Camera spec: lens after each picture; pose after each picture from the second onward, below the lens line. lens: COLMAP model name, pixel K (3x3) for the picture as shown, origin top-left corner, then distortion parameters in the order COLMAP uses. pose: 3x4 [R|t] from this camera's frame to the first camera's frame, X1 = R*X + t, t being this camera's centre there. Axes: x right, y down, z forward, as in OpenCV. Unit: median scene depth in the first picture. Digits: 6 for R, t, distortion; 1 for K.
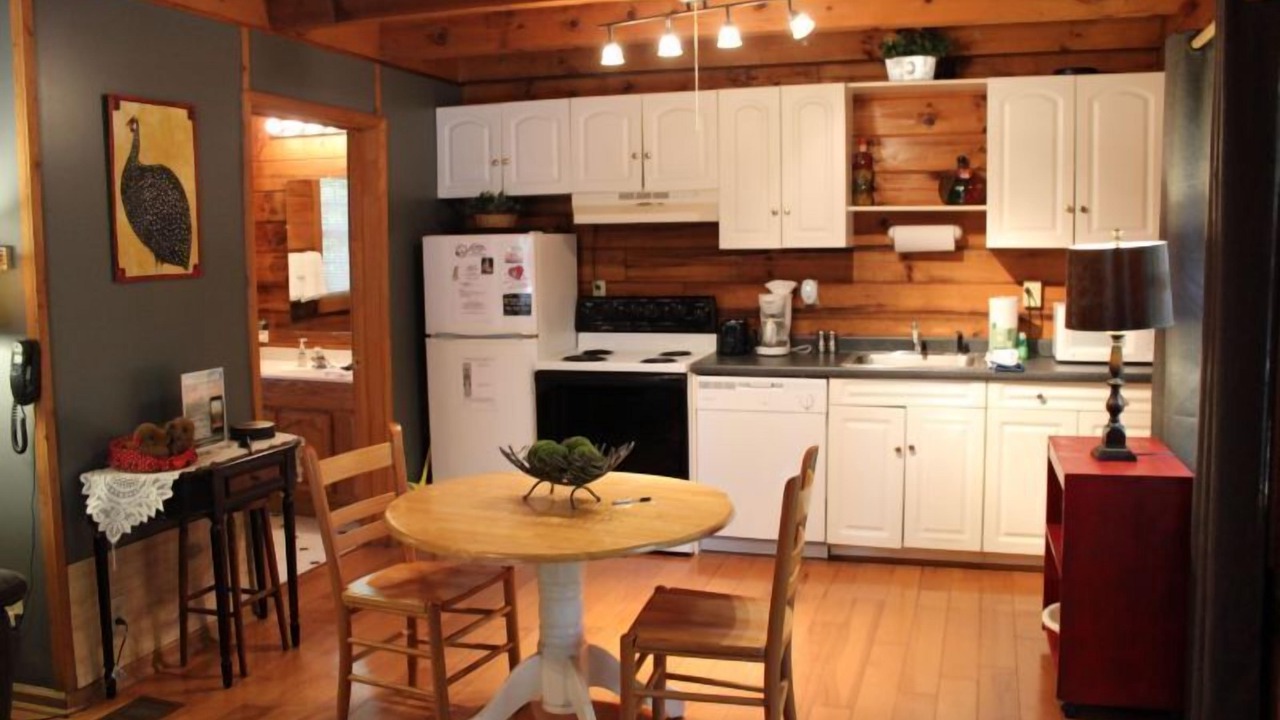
lens RADIAL K [[1059.0, 0, 642.2], [0, 1059.0, 354.1], [0, 0, 1]] dist [-0.134841, -0.005815]
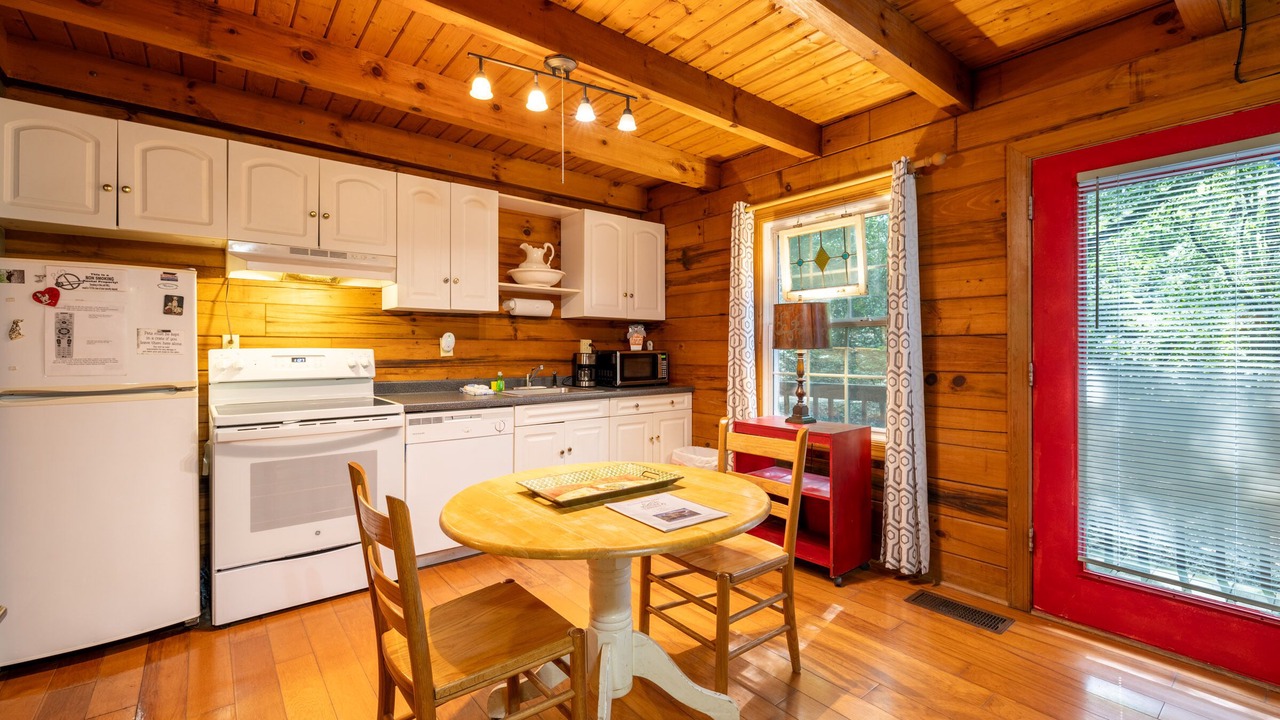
lens RADIAL K [[538.9, 0, 639.2], [0, 538.9, 351.1], [0, 0, 1]] dist [0.001403, -0.000061]
pose [[0.547726, 0.009825, 0.836600, -0.288015], [0.077914, 0.994987, -0.062695, 0.008004], [-0.833022, 0.099522, 0.544215, 0.465843]]
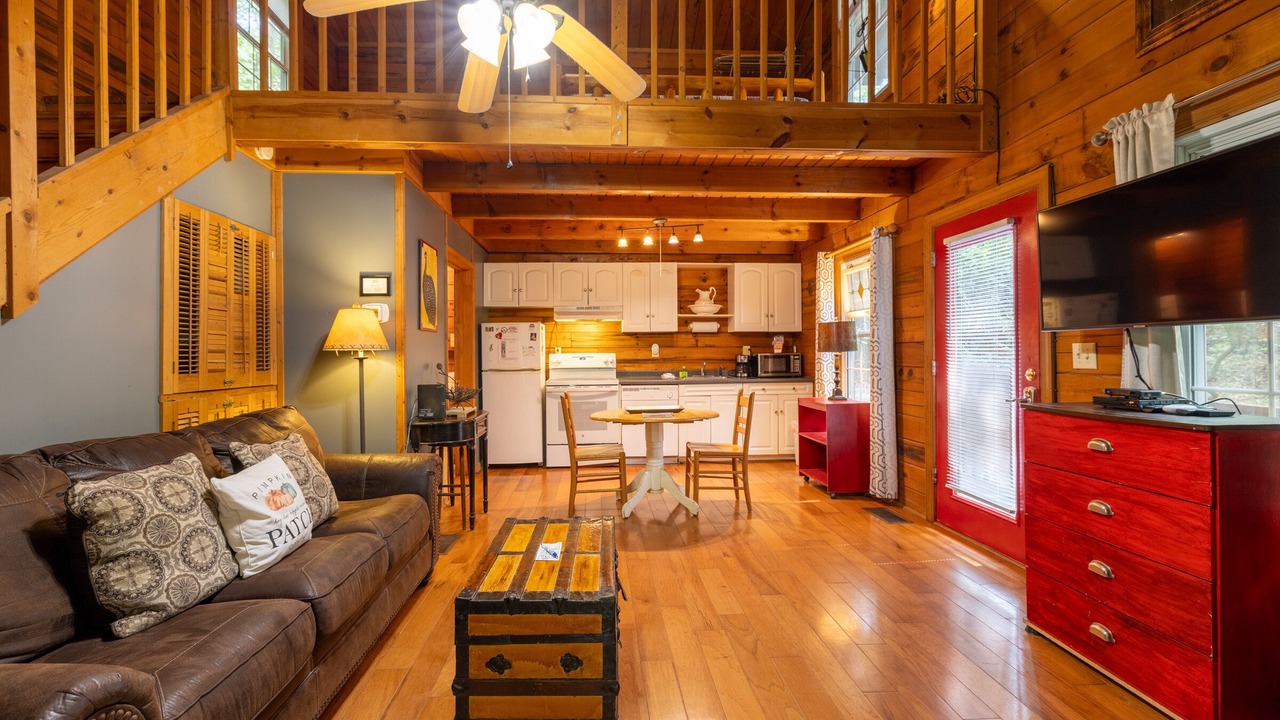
lens RADIAL K [[538.9, 0, 633.1], [0, 538.9, 353.9], [0, 0, 1]] dist [0.001403, -0.000061]
pose [[0.930199, 0.004064, 0.367034, -0.345613], [0.033302, 0.994880, -0.095414, 0.062407], [-0.365542, 0.100977, 0.925301, -0.089453]]
